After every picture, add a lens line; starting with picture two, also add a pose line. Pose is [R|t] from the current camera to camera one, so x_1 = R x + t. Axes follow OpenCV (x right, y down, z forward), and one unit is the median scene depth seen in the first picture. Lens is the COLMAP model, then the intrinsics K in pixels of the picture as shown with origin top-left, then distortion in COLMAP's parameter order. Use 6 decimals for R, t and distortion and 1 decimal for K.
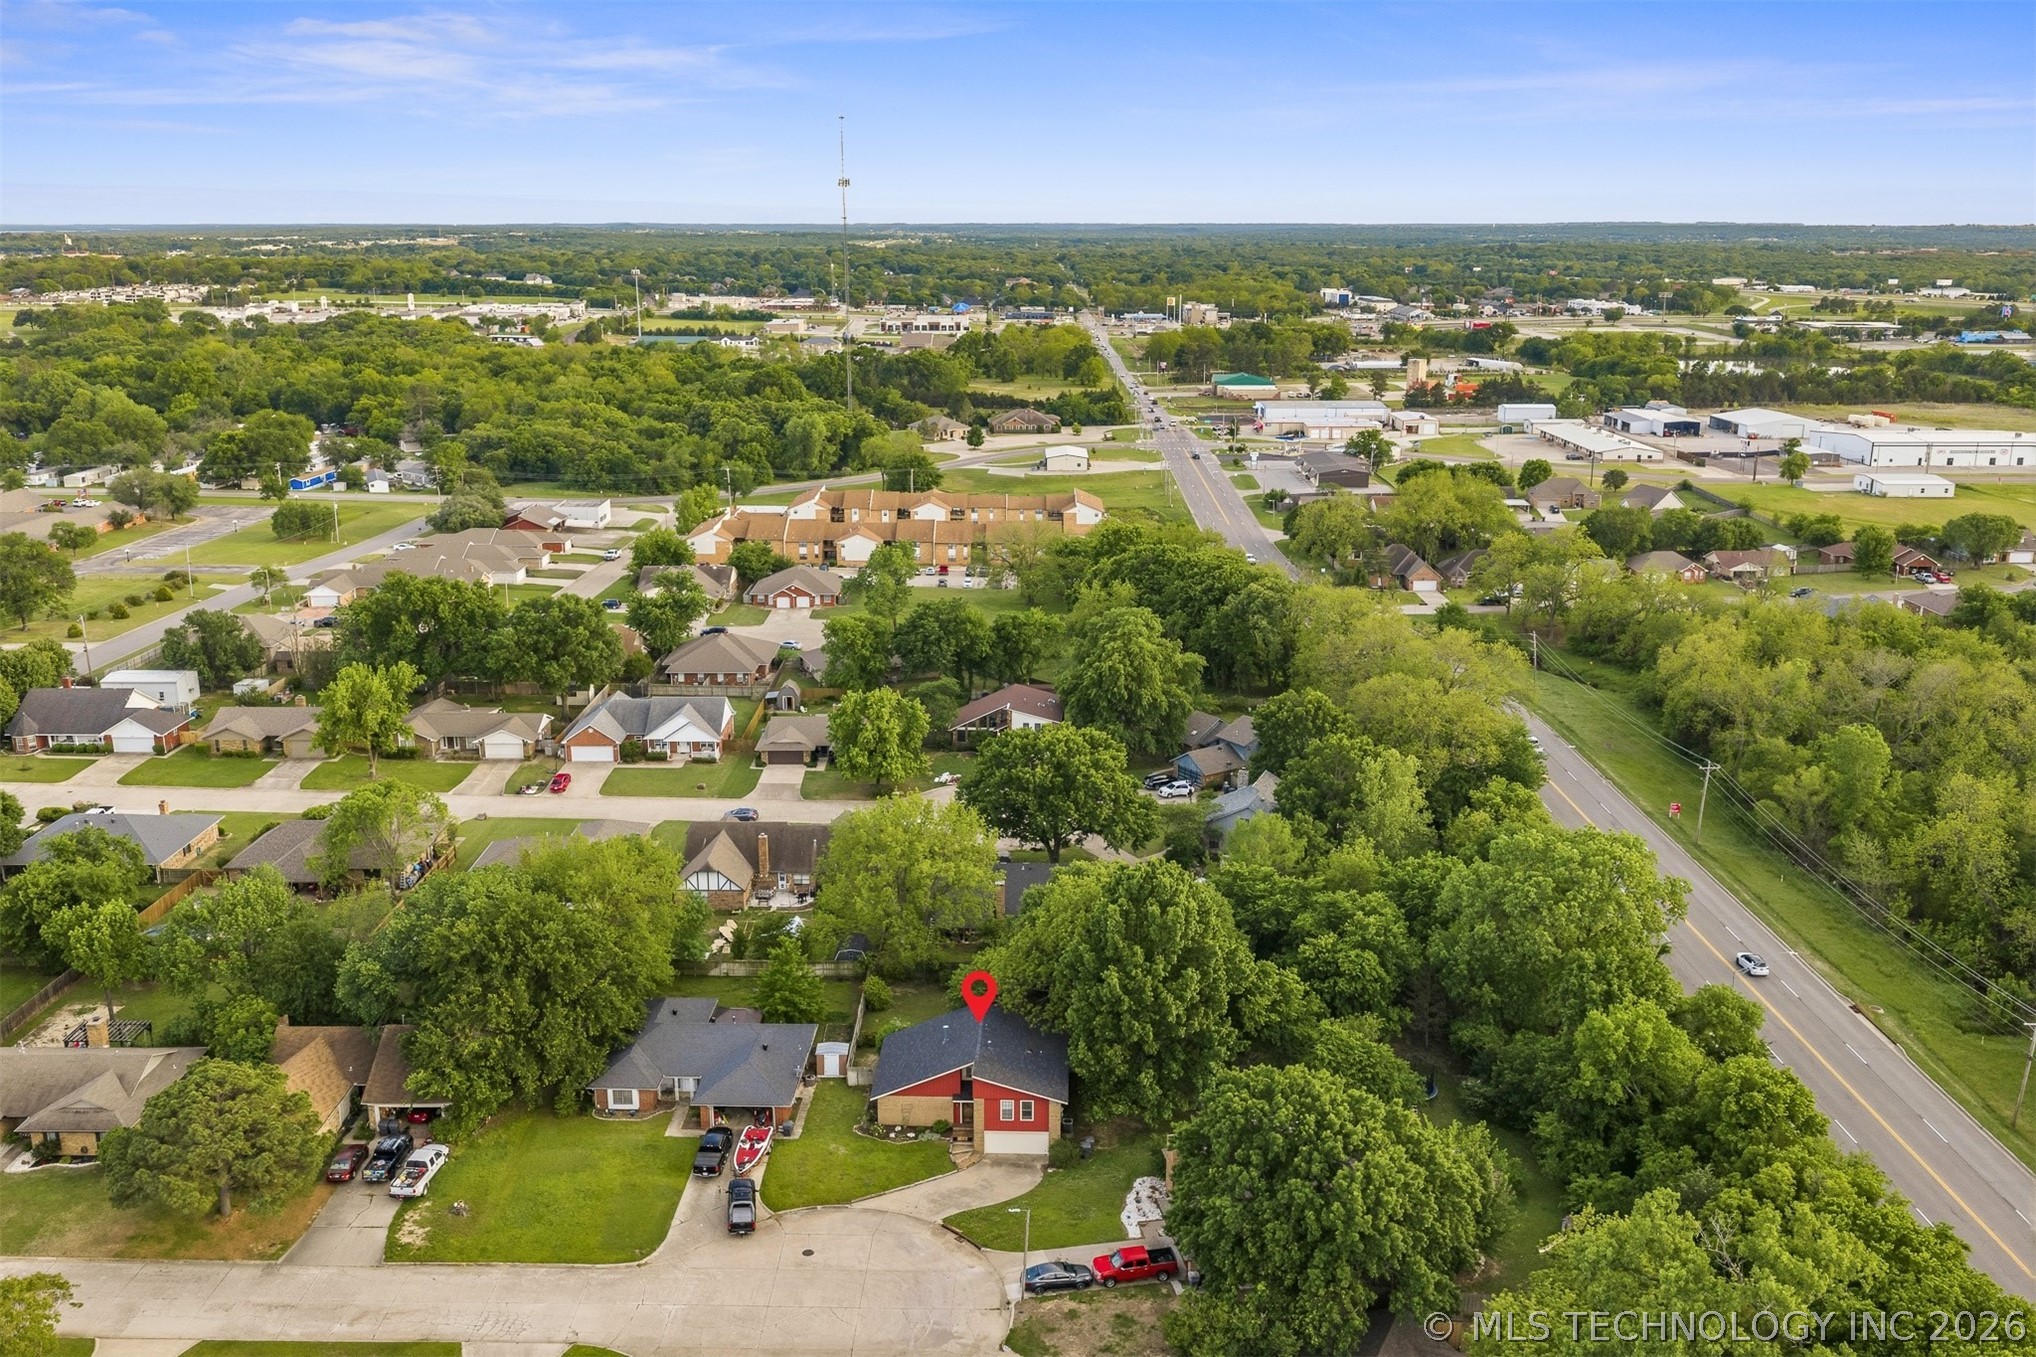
lens RADIAL K [[1696.2, 0, 1027.6], [0, 1696.2, 694.1], [0, 0, 1]] dist [0.017893, -0.034301]
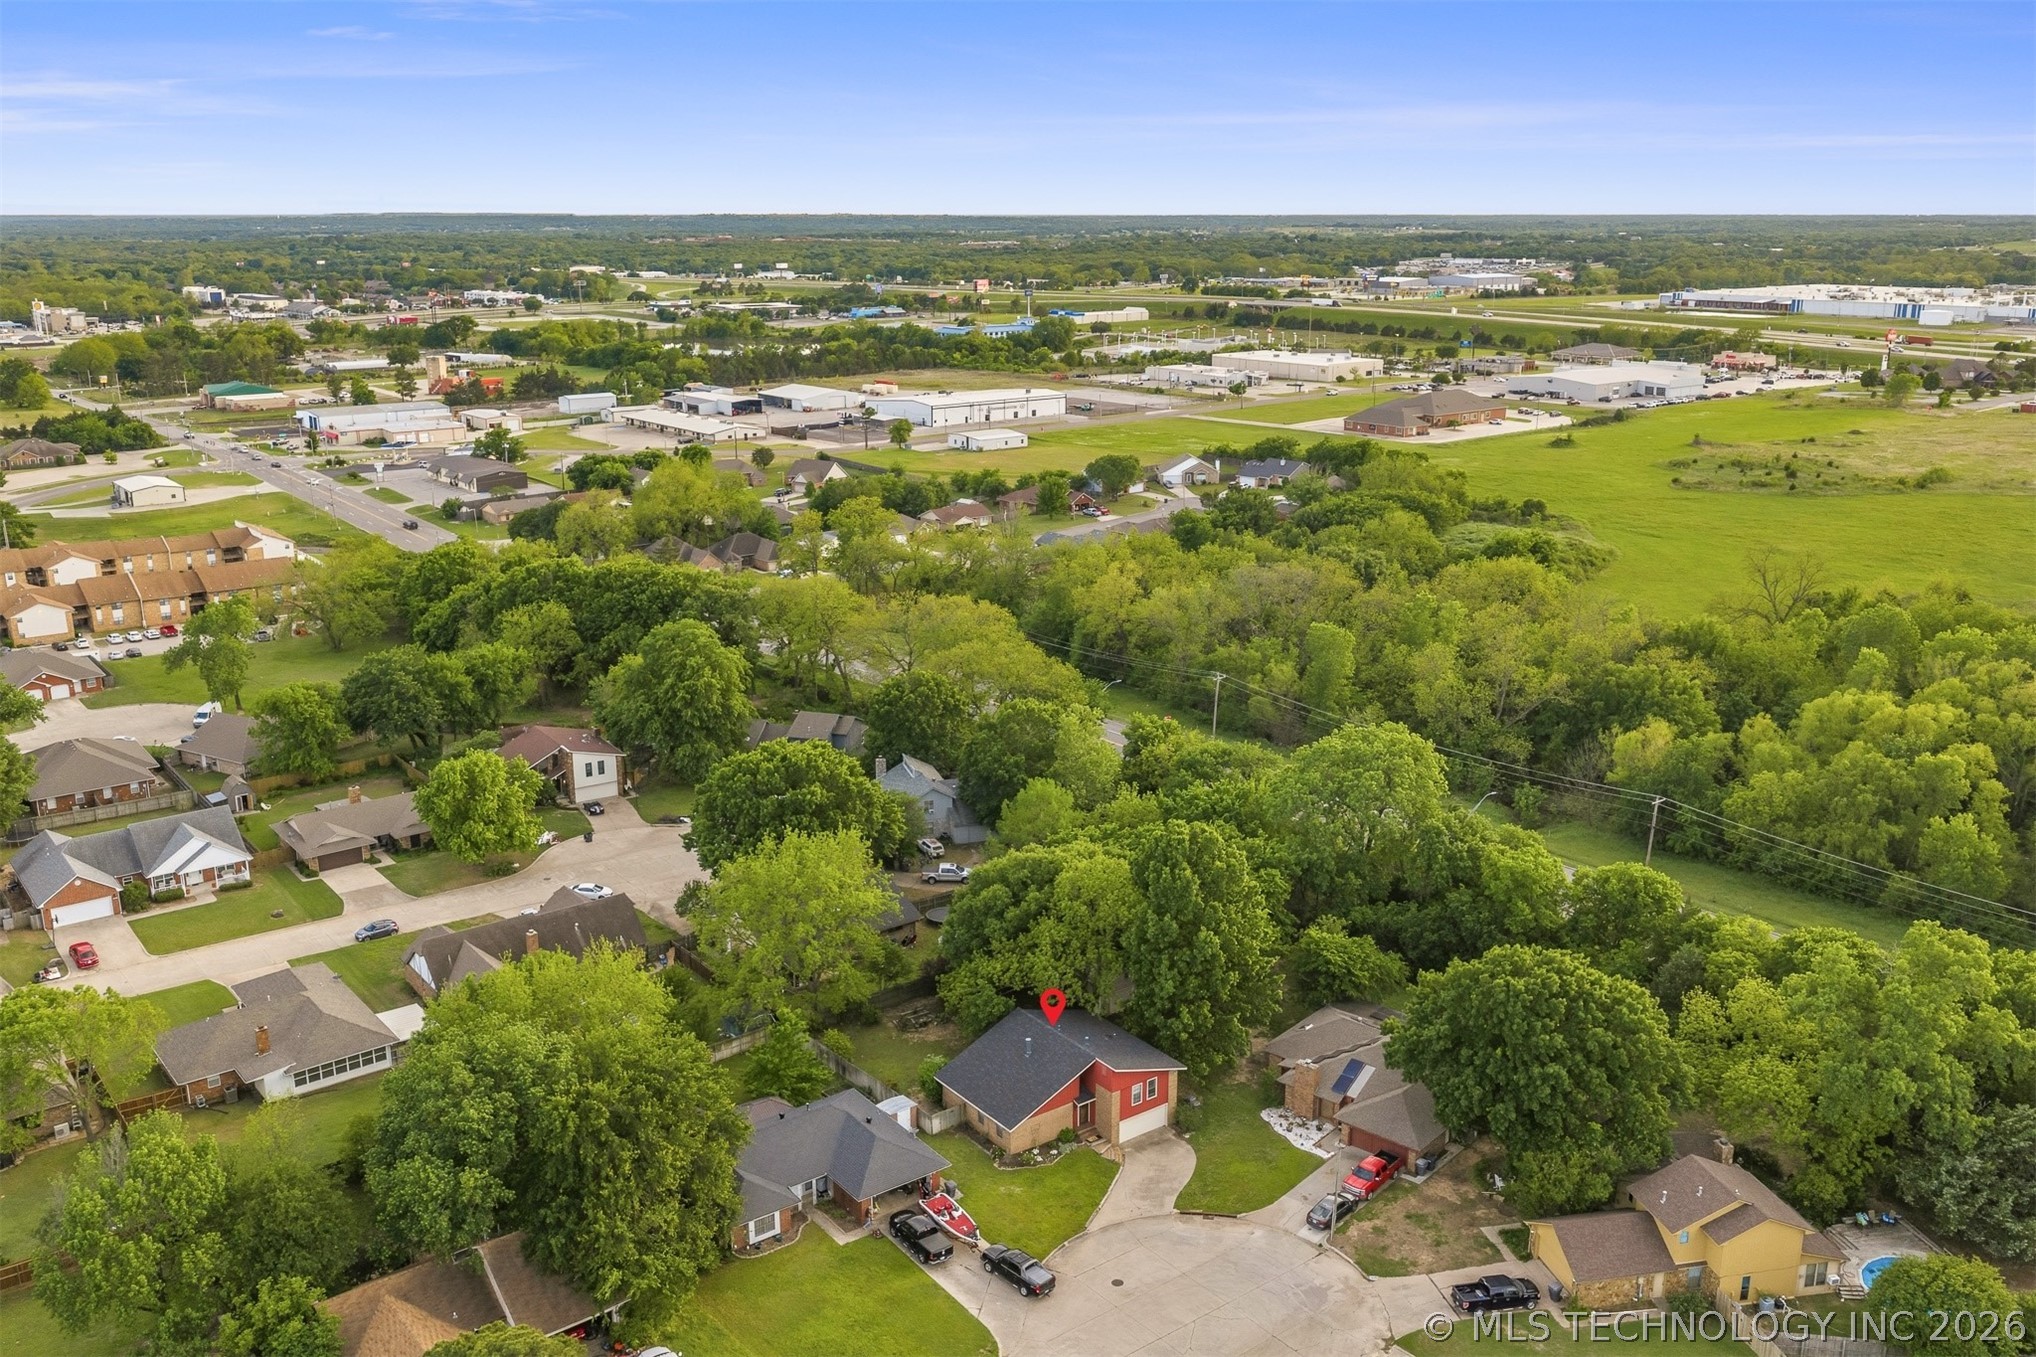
lens RADIAL K [[1696.2, 0, 1033.0], [0, 1696.2, 673.7], [0, 0, 1]] dist [0.017893, -0.034301]
pose [[0.780828, -0.165700, 0.602371, -0.221118], [0.169223, 0.984237, 0.051387, -0.022829], [-0.601391, 0.061810, 0.796560, 0.074710]]
